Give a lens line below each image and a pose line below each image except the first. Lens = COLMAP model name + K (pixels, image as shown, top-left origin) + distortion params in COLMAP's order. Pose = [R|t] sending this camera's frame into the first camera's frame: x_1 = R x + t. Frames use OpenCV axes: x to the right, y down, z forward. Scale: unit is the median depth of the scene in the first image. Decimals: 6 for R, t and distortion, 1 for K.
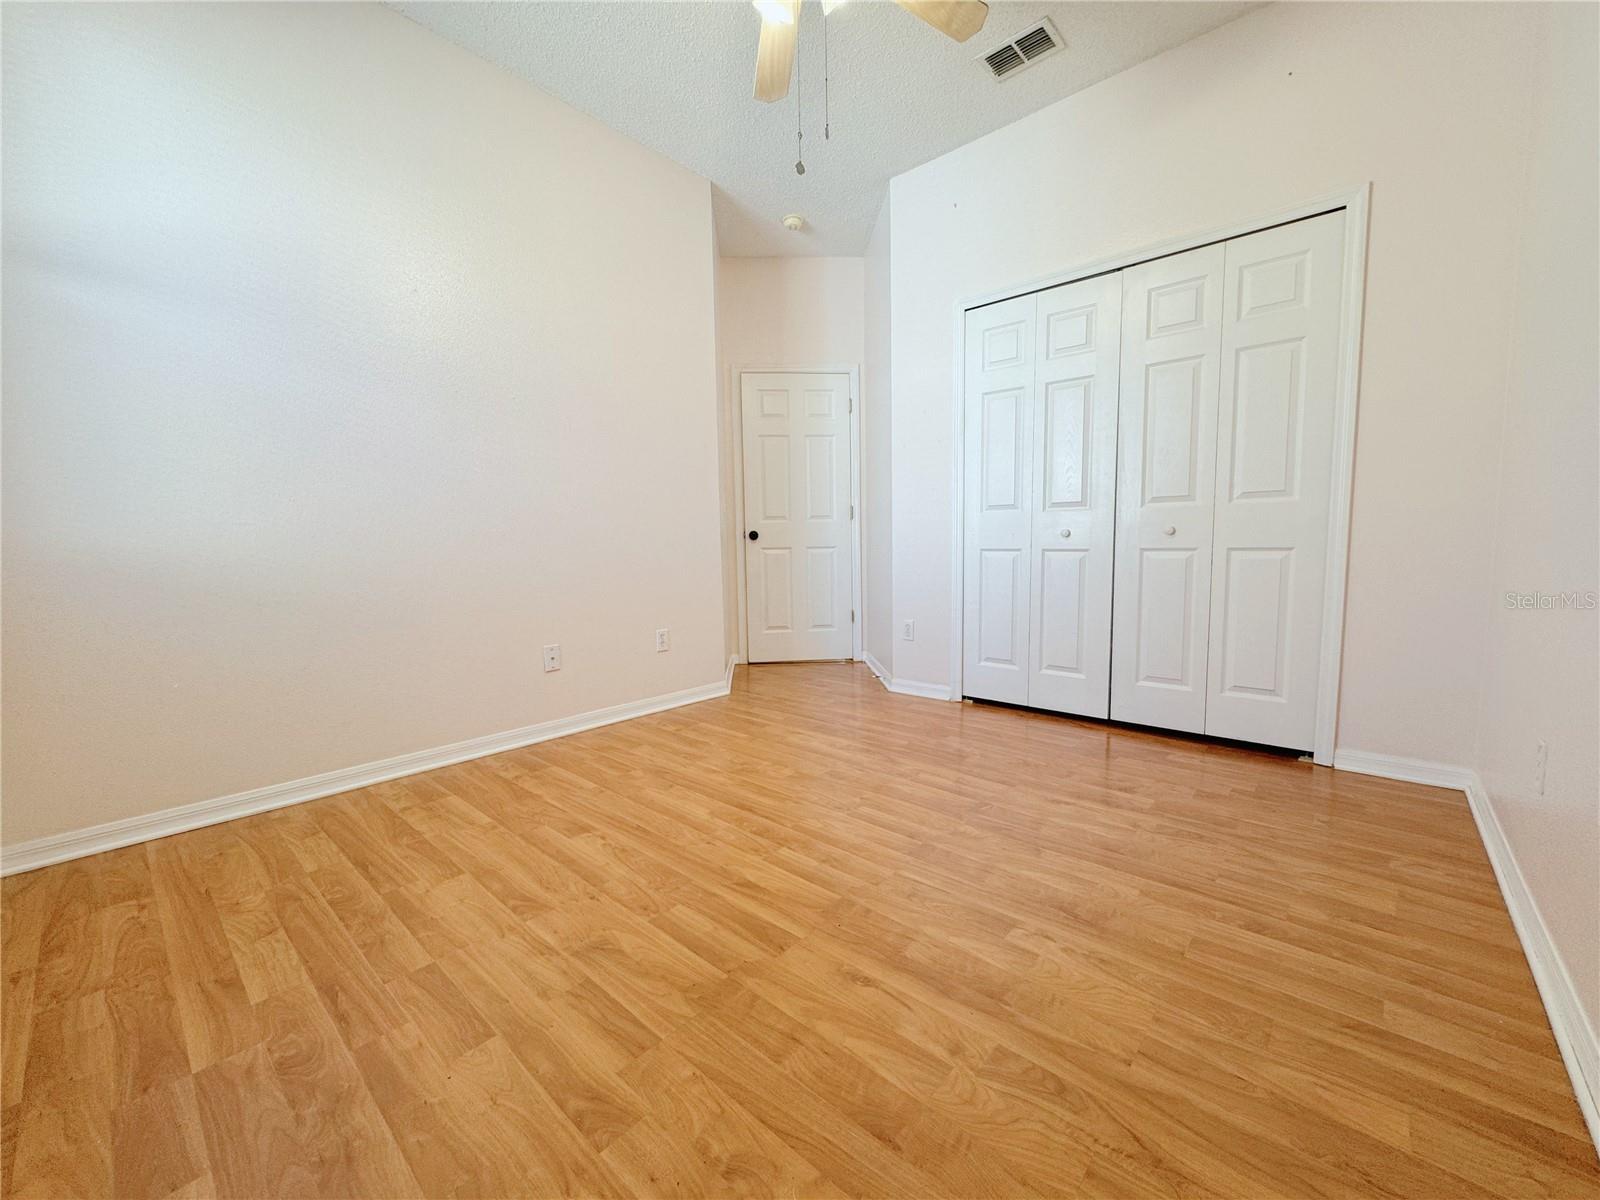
lens RADIAL K [[639.1, 0, 804.4], [0, 639.1, 605.1], [0, 0, 1]] dist [0.001050, -0.000399]
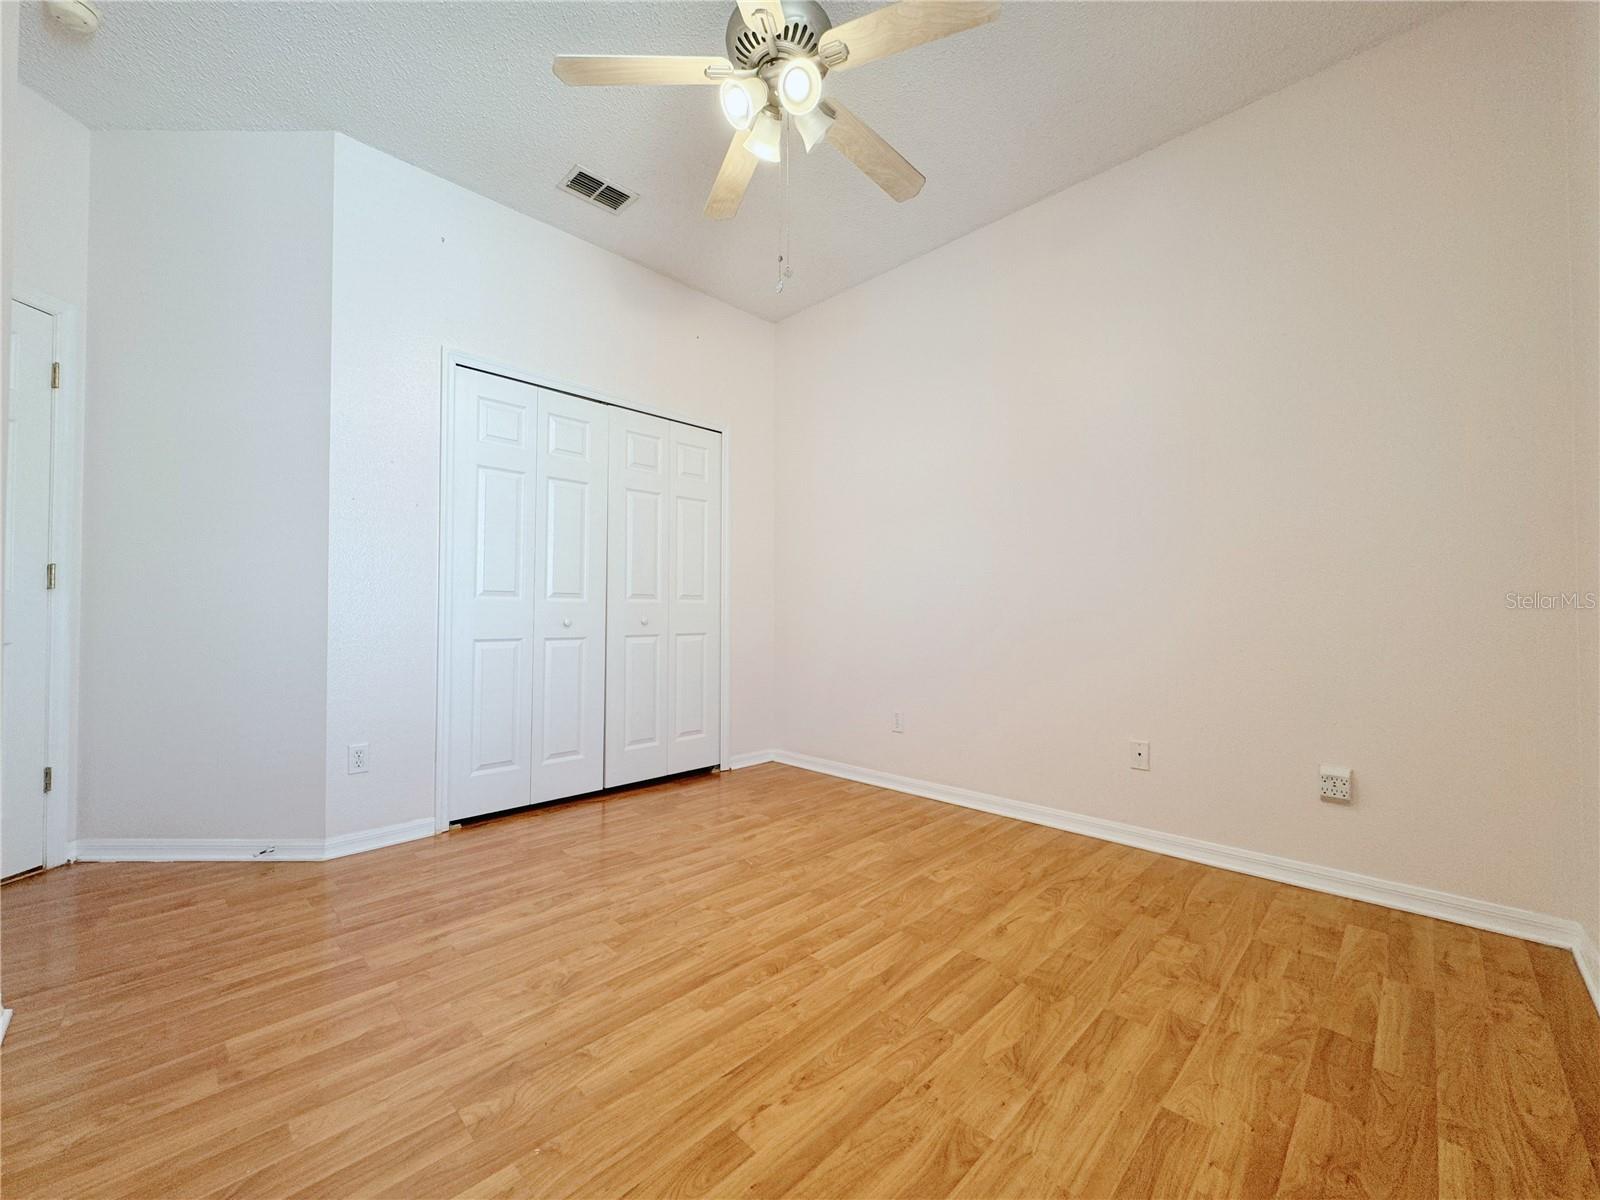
lens RADIAL K [[639.1, 0, 800.2], [0, 639.1, 604.7], [0, 0, 1]] dist [0.001050, -0.000399]
pose [[0.046798, 0.030003, 0.998454, -0.966948], [0.096452, 0.994743, -0.034412, -0.106548], [-0.994237, 0.097913, 0.043658, 0.892327]]
